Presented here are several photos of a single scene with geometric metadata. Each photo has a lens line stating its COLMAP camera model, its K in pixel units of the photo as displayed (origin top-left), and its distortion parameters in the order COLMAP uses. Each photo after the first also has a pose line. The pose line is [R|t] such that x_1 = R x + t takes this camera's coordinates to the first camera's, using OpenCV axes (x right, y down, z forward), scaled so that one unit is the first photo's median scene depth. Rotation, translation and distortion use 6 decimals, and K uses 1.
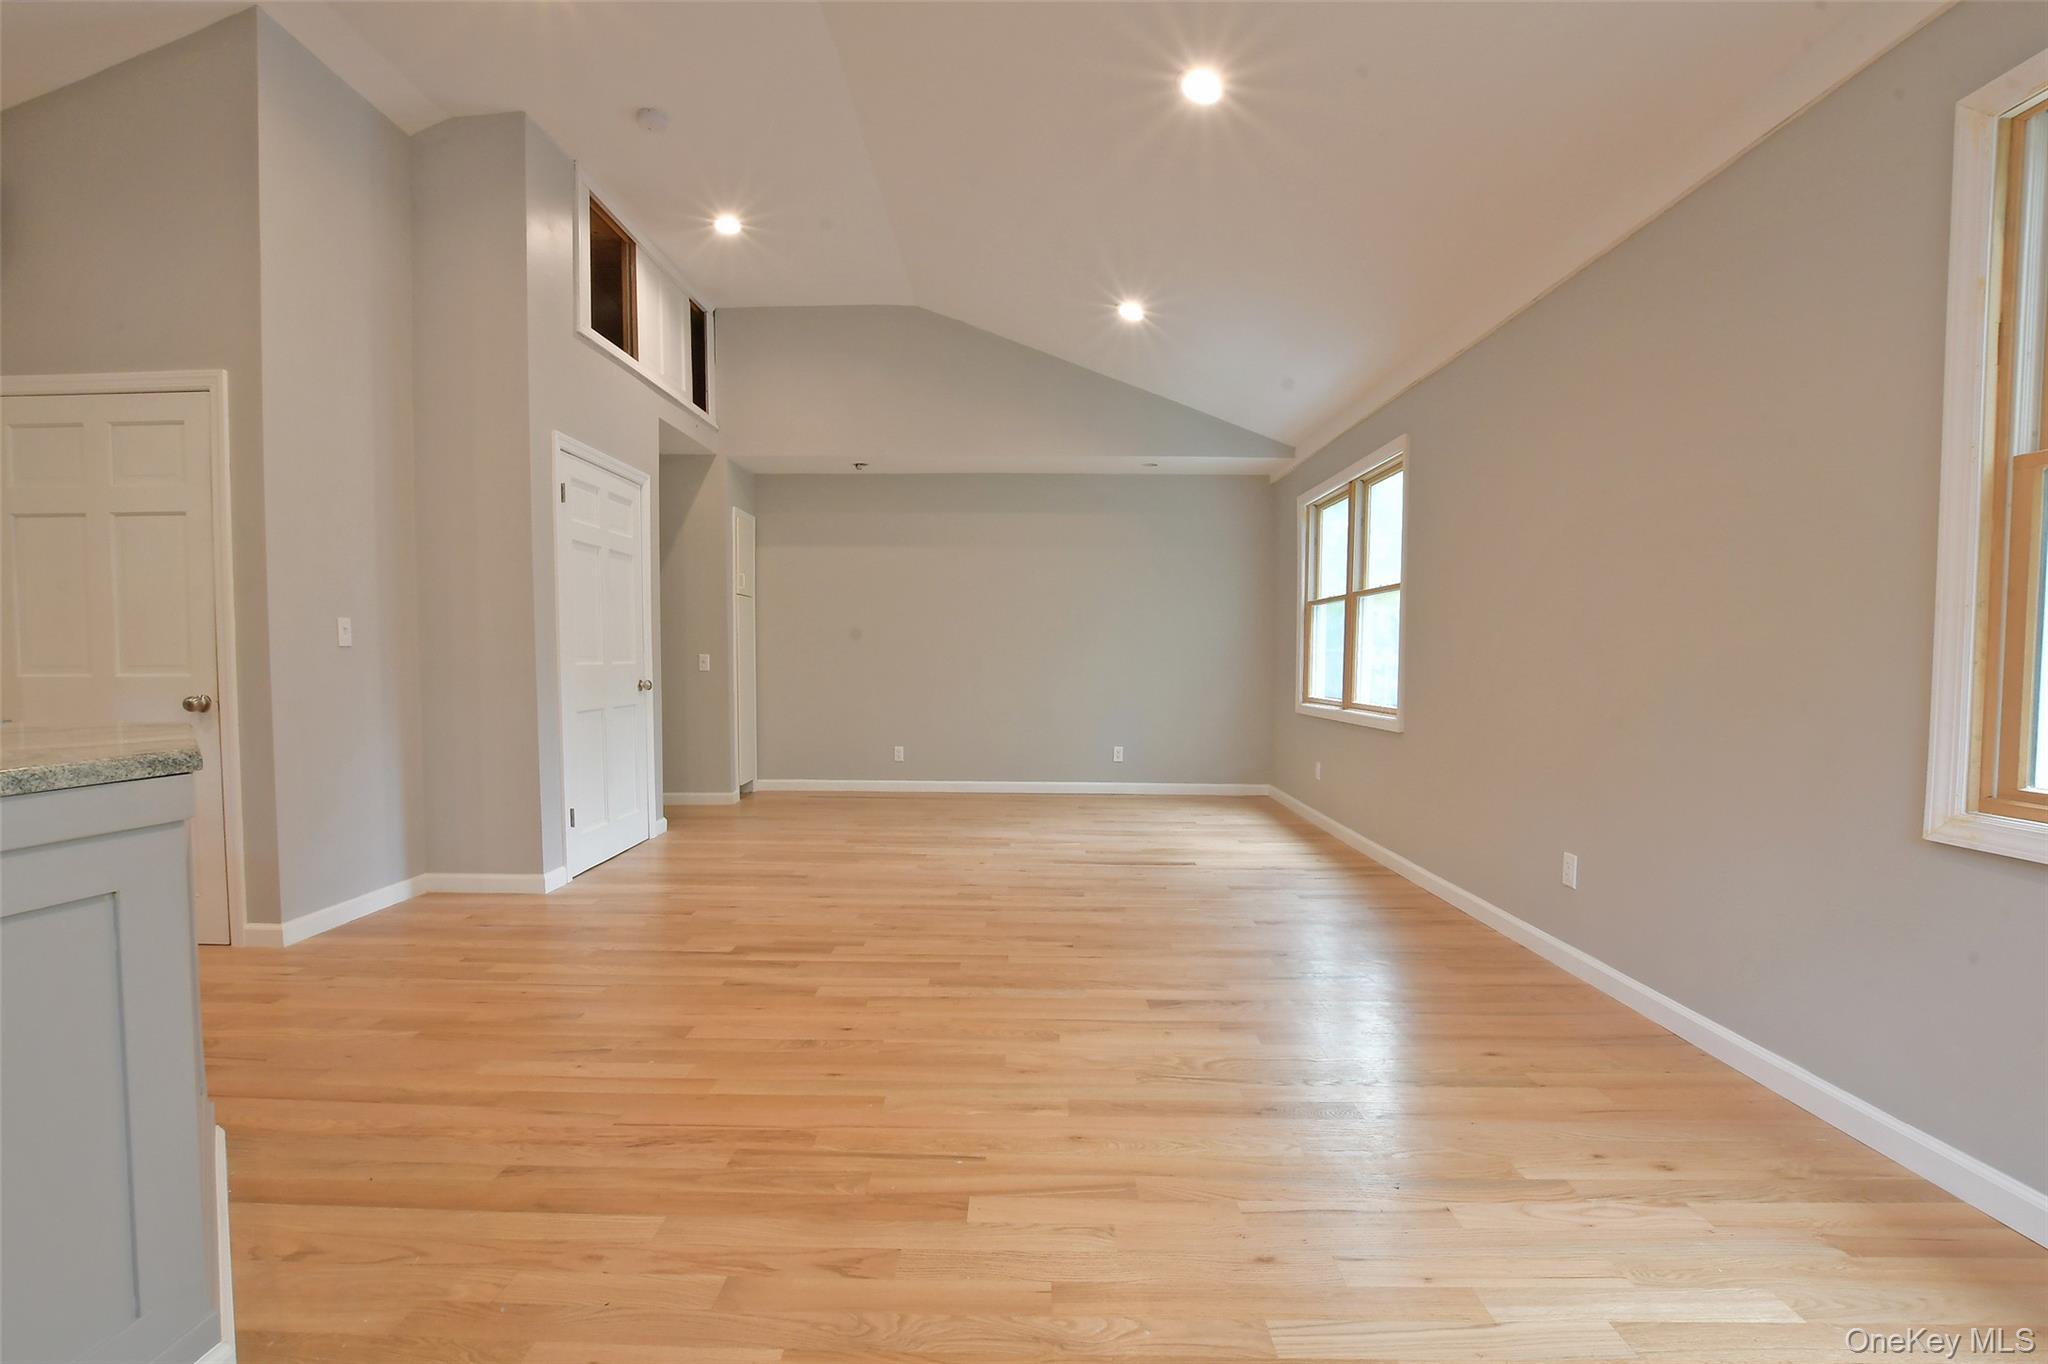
lens RADIAL K [[925.2, 0, 1009.3], [0, 925.2, 697.8], [0, 0, 1]] dist [-0.036611, 0.007148]
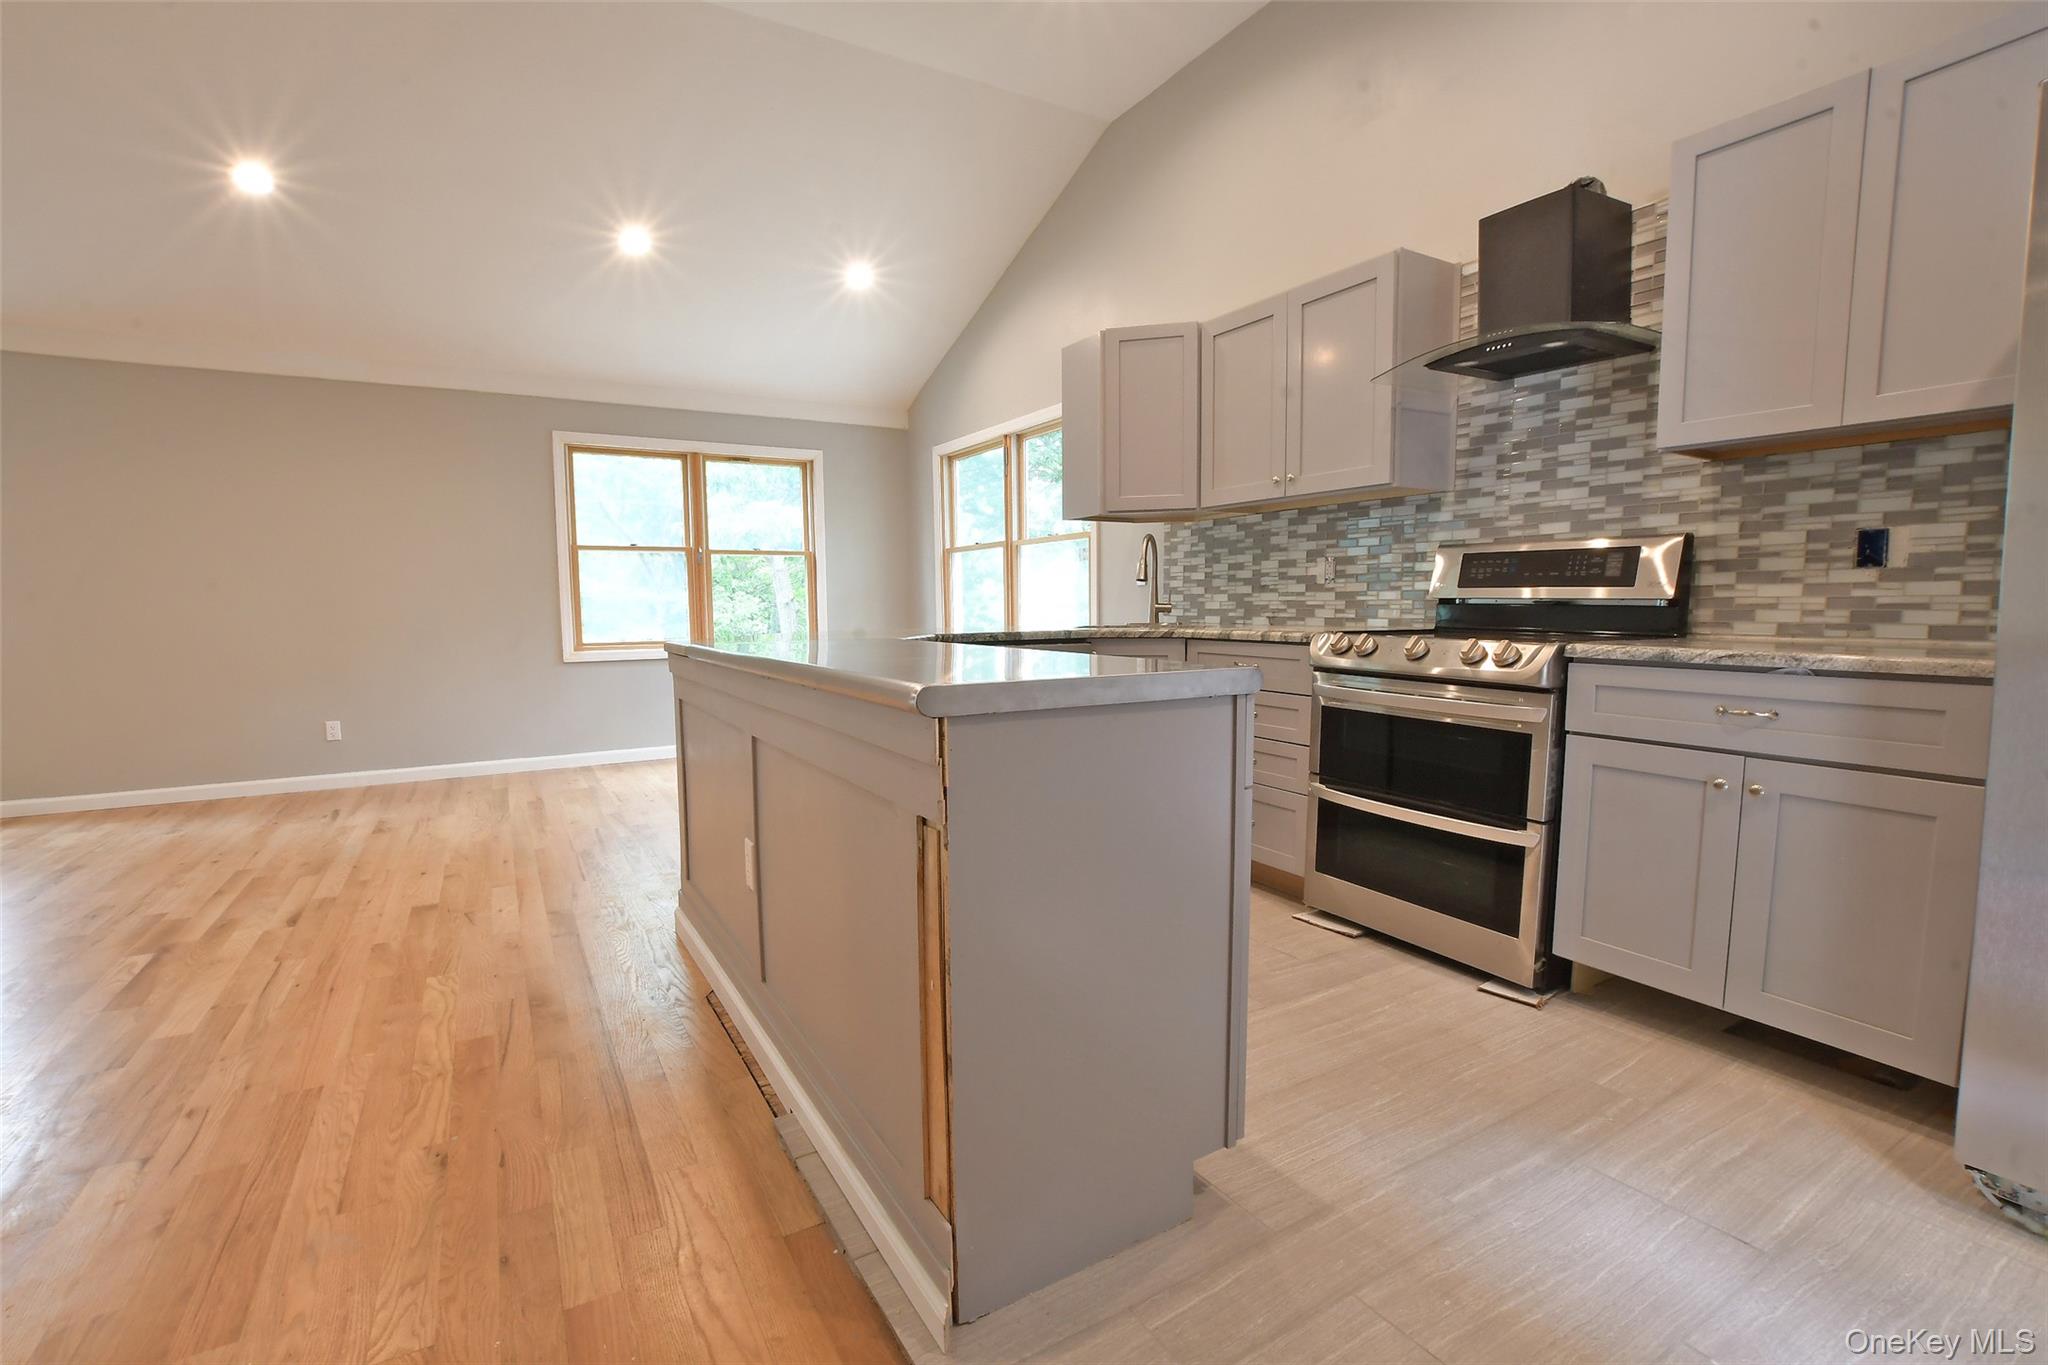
lens RADIAL K [[907.6, 0, 1009.9], [0, 907.6, 697.7], [0, 0, 1]] dist [-0.037428, 0.007022]
pose [[-0.520615, -0.083087, 0.849739, -0.935452], [0.045260, 0.991169, 0.124646, -0.016030], [-0.852591, 0.103351, -0.512256, 0.483884]]
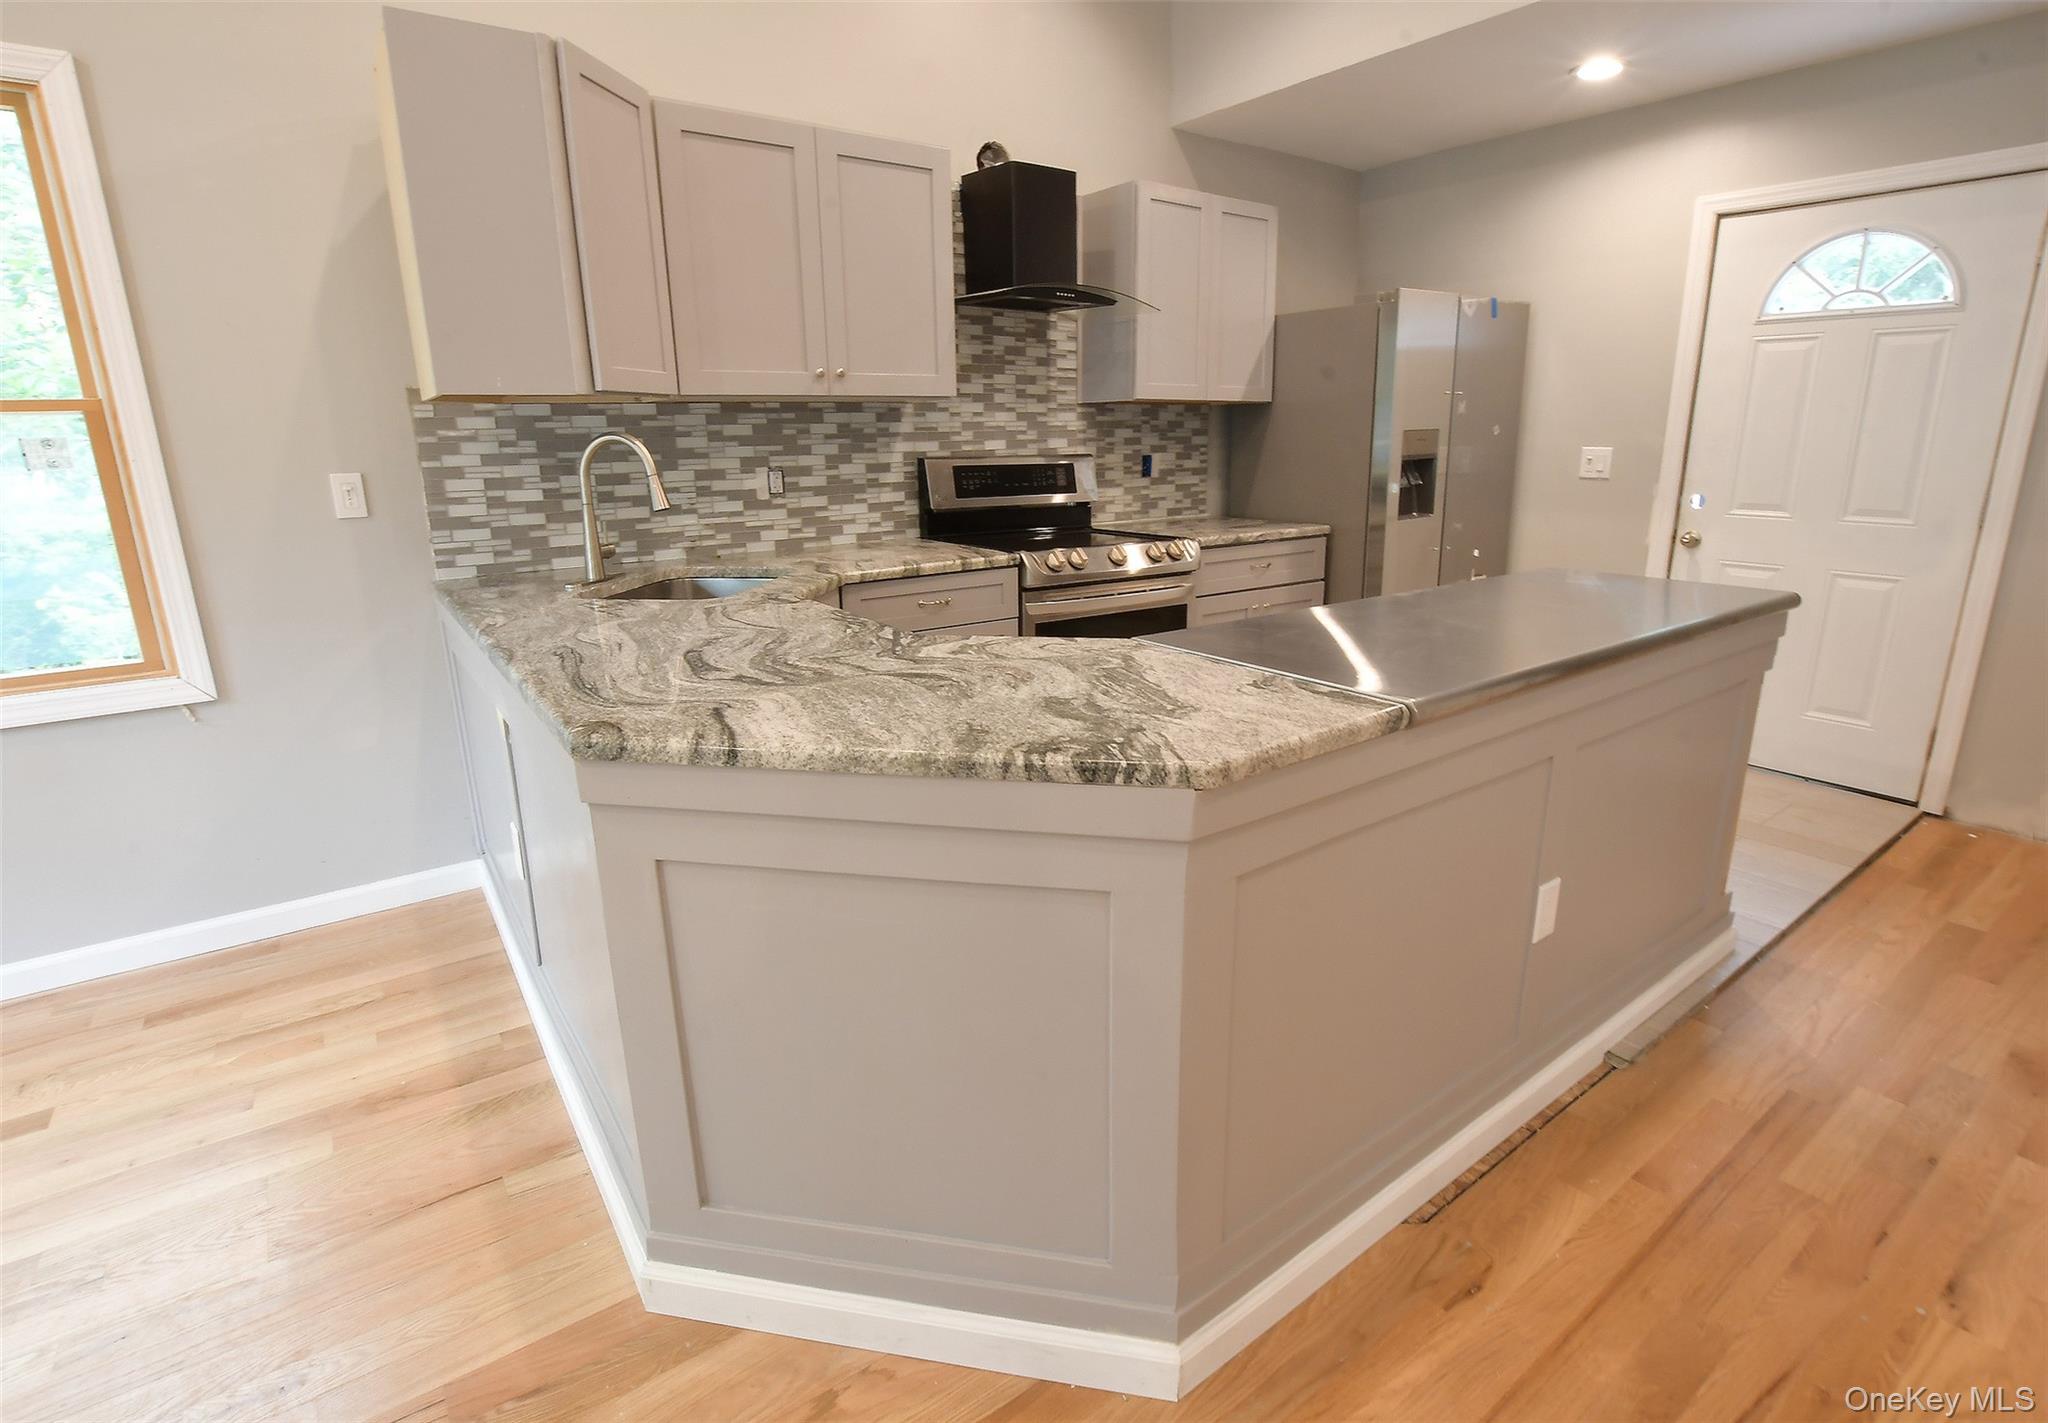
lens RADIAL K [[991.7, 0, 1026.9], [0, 991.7, 702.0], [0, 0, 1]] dist [-0.031387, 0.001352]
pose [[-0.795443, 0.171769, -0.581177, -0.175187], [-0.009249, 0.955439, 0.295043, -0.071449], [0.605958, 0.240065, -0.758409, 0.520373]]
